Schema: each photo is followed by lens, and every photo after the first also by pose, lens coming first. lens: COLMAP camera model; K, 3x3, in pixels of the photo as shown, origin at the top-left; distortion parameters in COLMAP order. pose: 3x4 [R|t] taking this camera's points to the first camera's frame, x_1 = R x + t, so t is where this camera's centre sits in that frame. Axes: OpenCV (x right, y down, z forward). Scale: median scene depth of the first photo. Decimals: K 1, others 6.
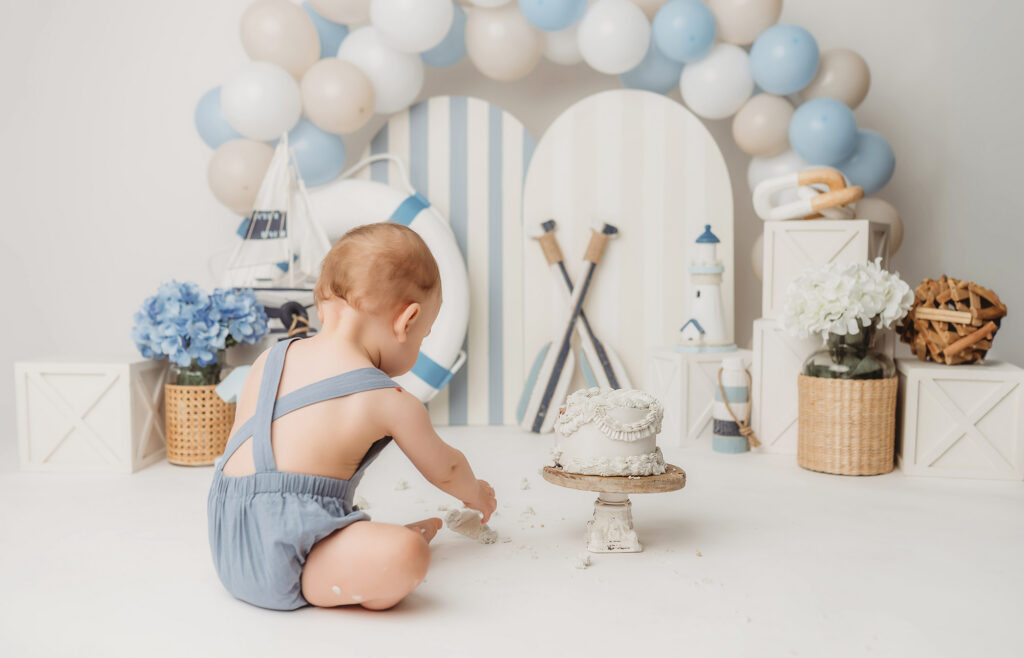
lens RADIAL K [[1043.8, 0, 546.7], [0, 1043.8, 360.1], [0, 0, 1]] dist [-0.014683, -0.014403]
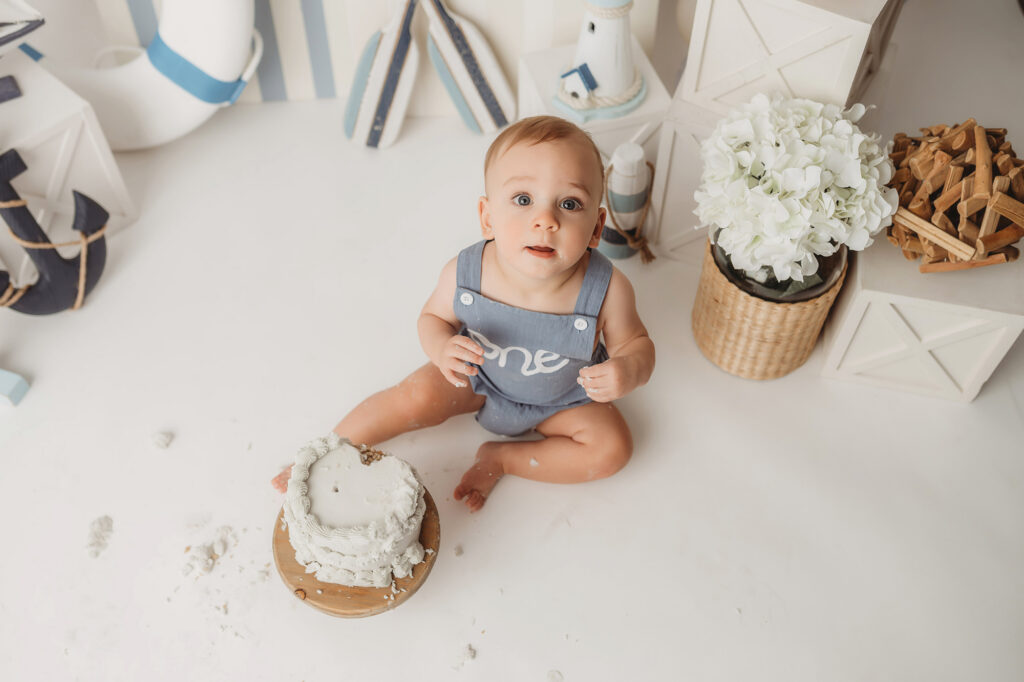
lens RADIAL K [[993.5, 0, 515.0], [0, 993.5, 343.3], [0, 0, 1]] dist [-0.024616, 0.022991]
pose [[0.999795, 0.010305, -0.017456, 0.127904], [0.006406, 0.656396, 0.754389, -0.454582], [0.019231, -0.754346, 0.656195, 0.524488]]
